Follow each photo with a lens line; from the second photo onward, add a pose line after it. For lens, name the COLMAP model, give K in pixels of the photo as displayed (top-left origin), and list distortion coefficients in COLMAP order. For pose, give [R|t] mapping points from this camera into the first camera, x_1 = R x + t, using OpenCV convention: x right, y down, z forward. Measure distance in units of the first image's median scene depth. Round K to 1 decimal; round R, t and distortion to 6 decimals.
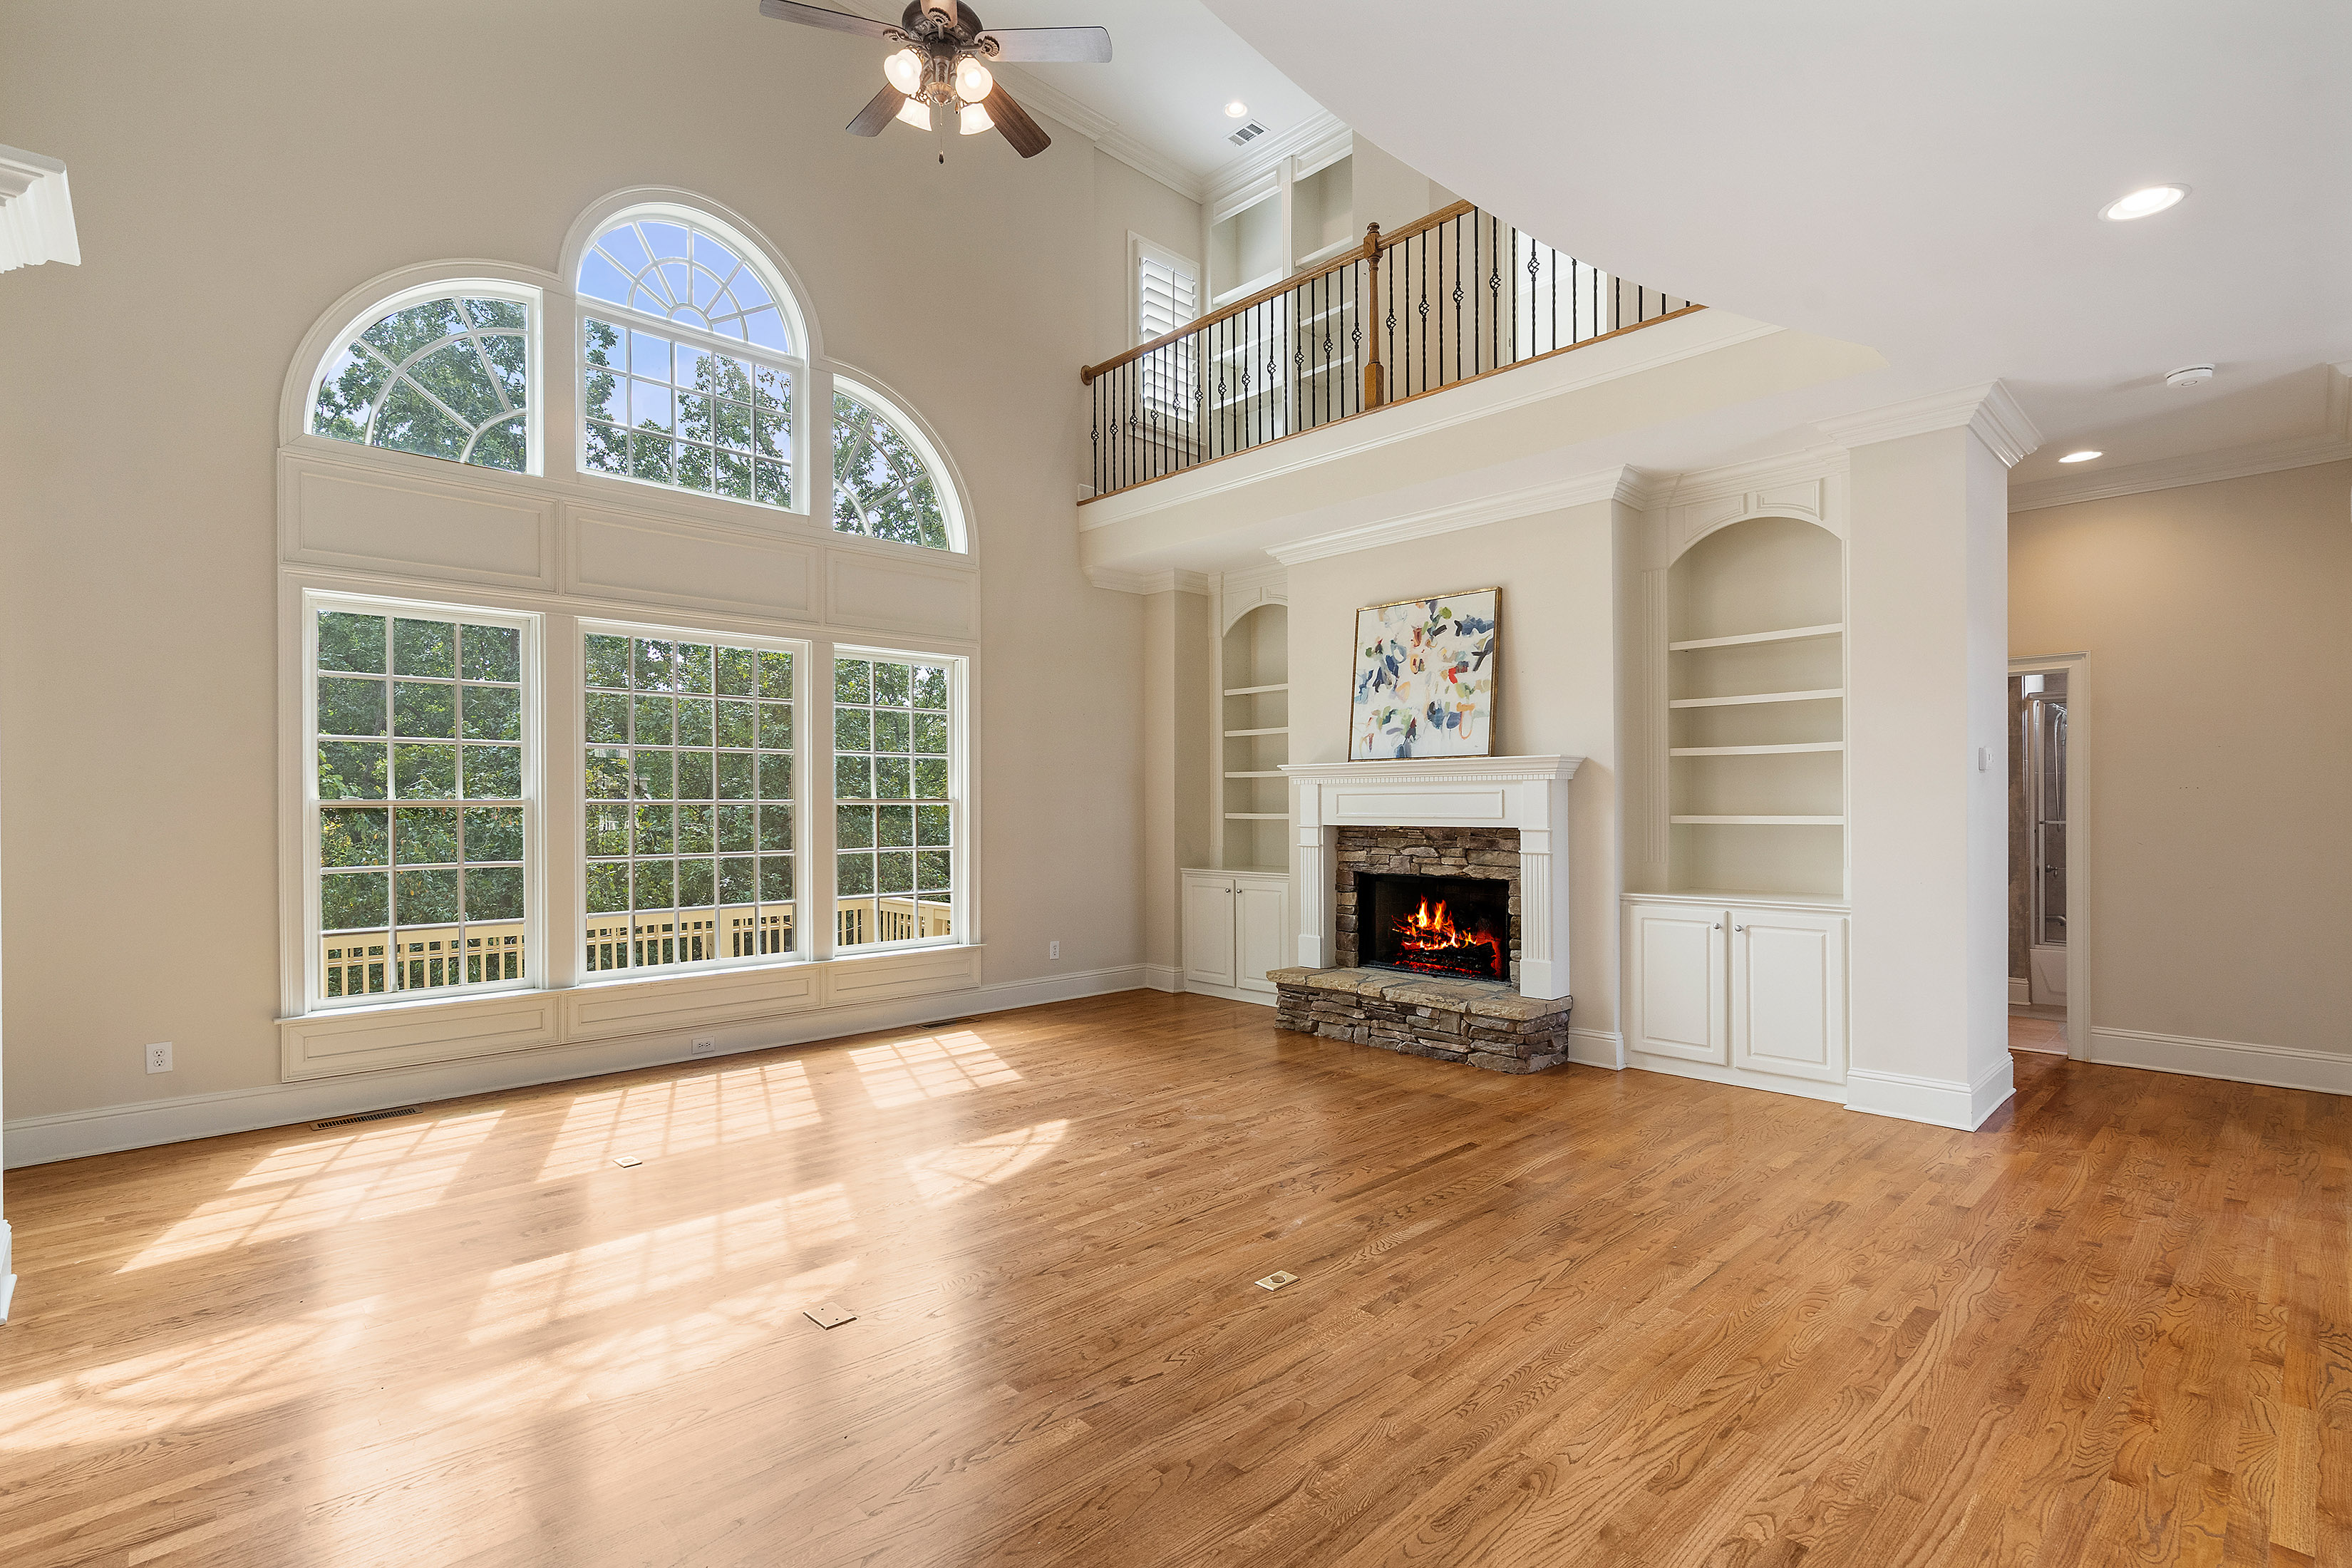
lens RADIAL K [[1088.1, 0, 1175.4], [0, 1088.1, 800.5], [0, 0, 1]] dist [-0.004470, -0.000710]
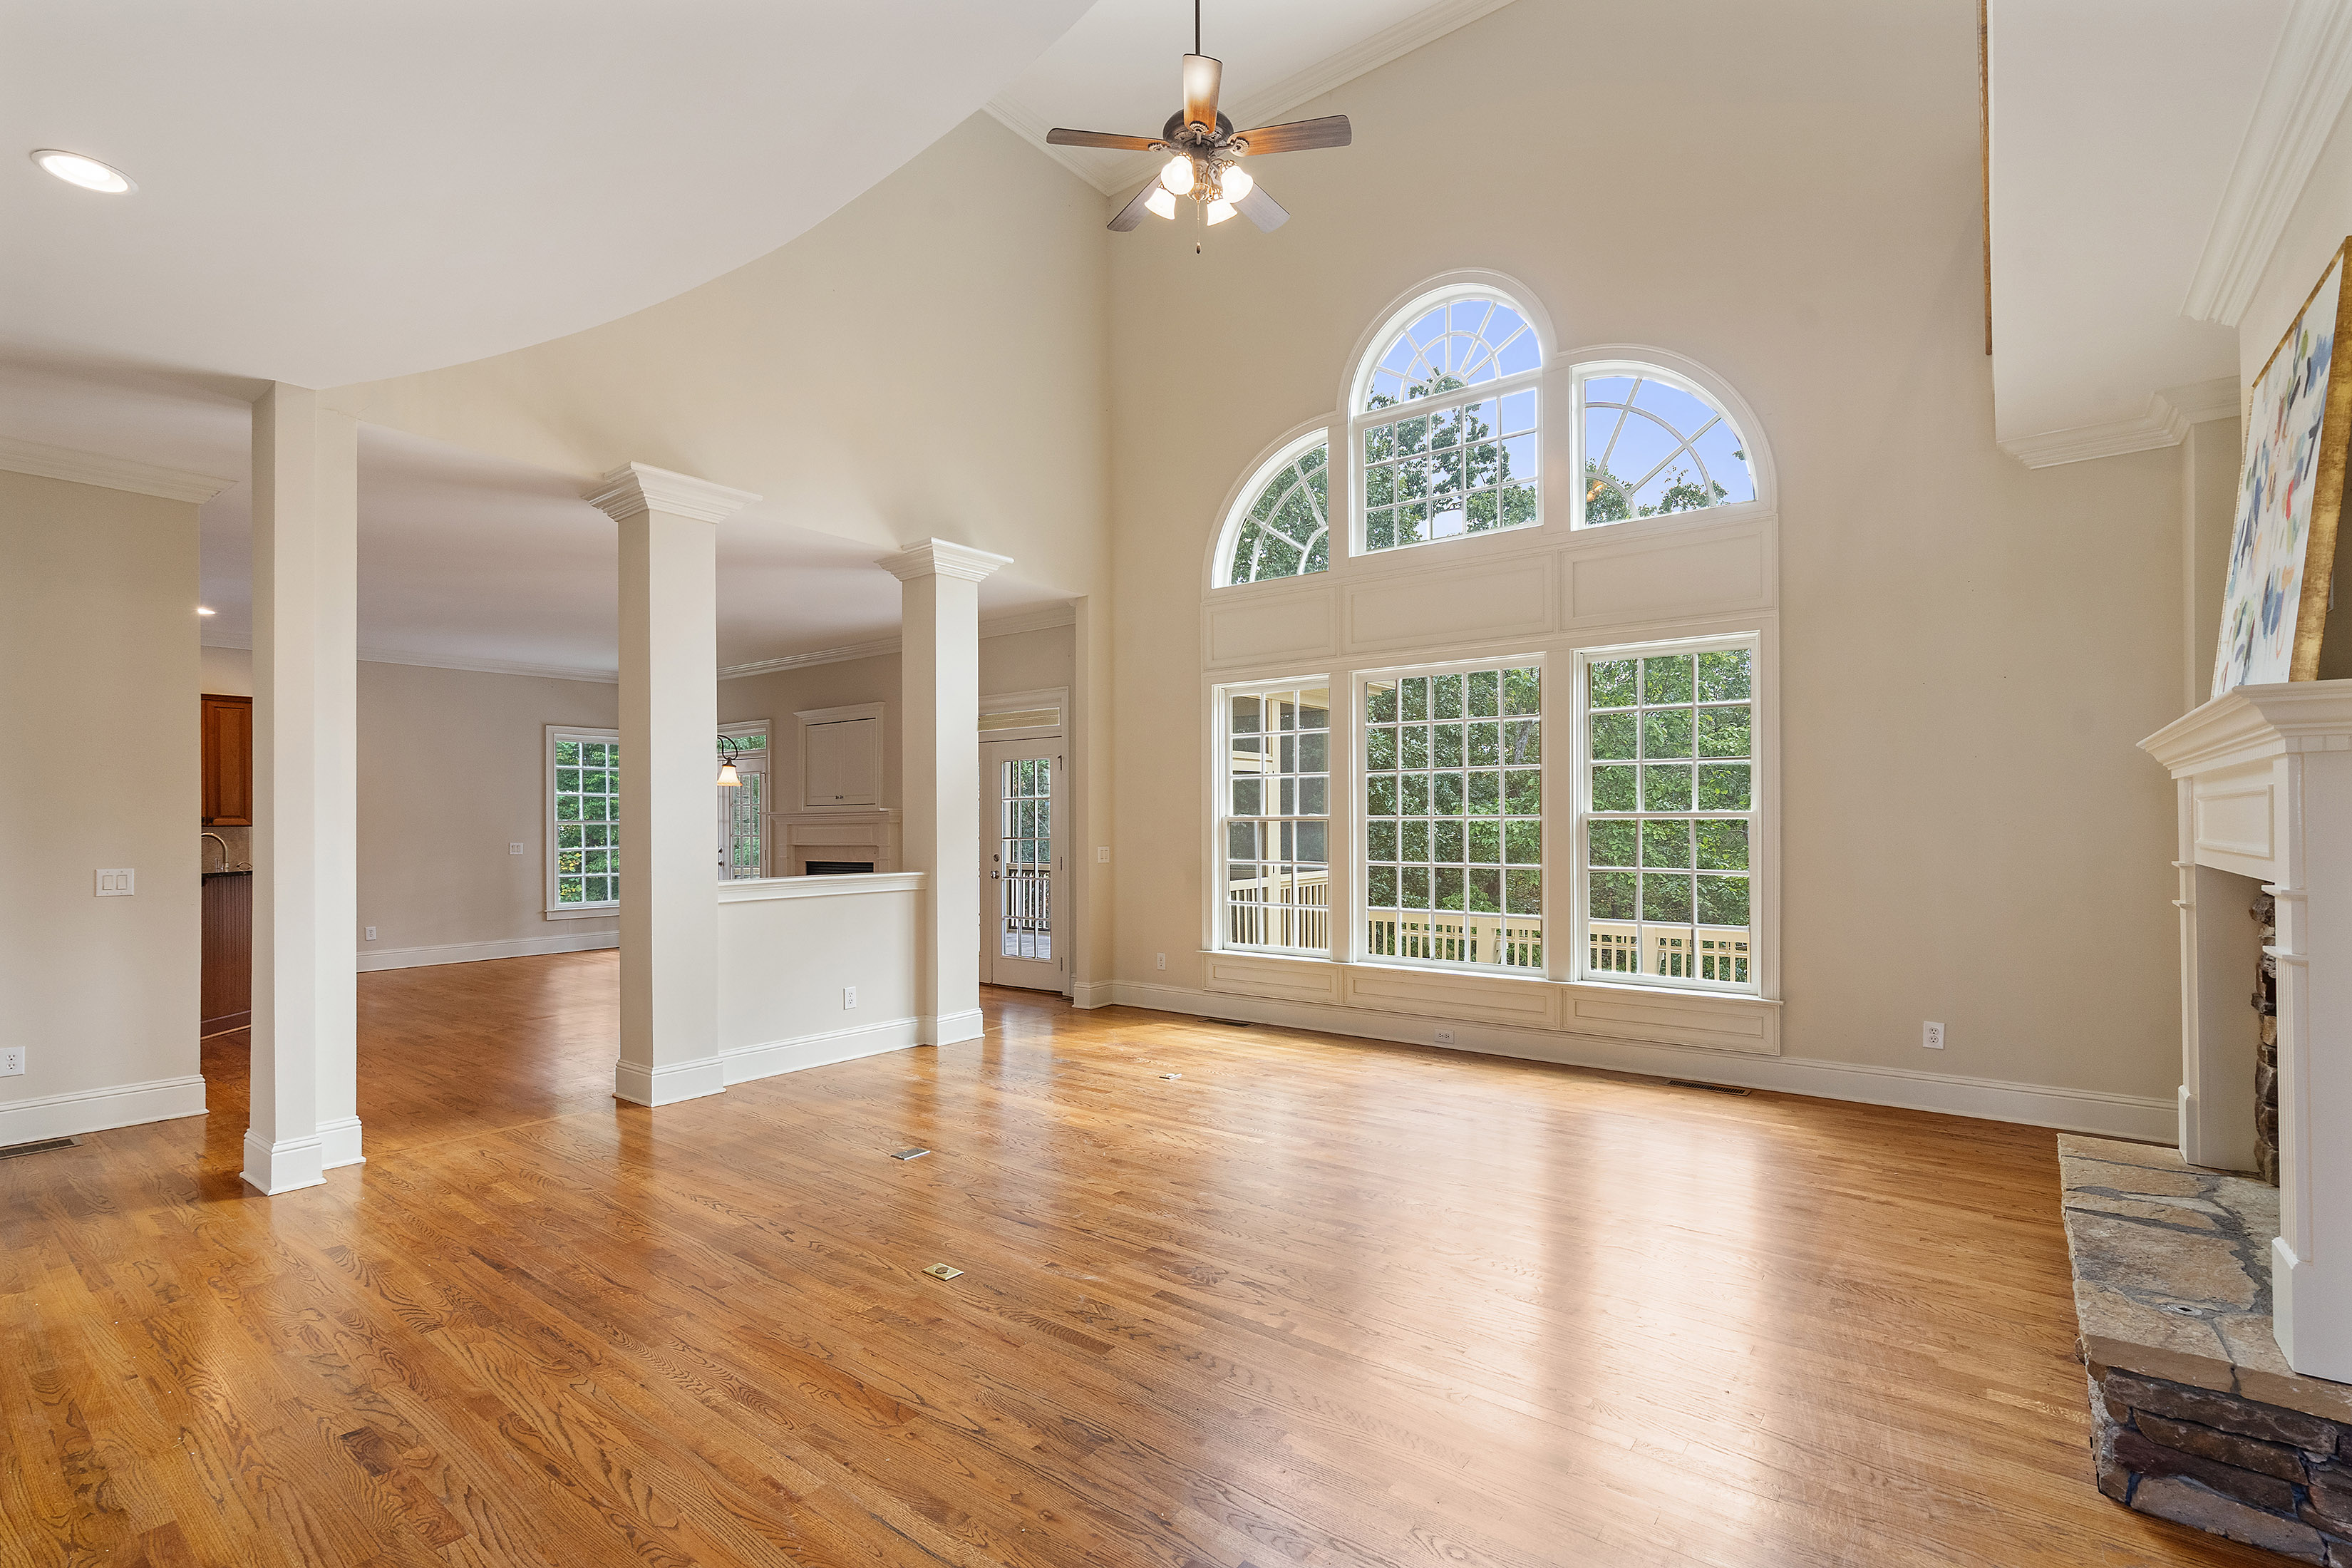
lens RADIAL K [[1088.1, 0, 1183.6], [0, 1088.1, 816.8], [0, 0, 1]] dist [-0.004470, -0.000710]
pose [[0.150578, -0.000239, -0.988598, 0.578122], [0.006830, 0.999976, 0.000798, -0.001907], [0.988575, -0.006872, 0.150576, 0.525333]]
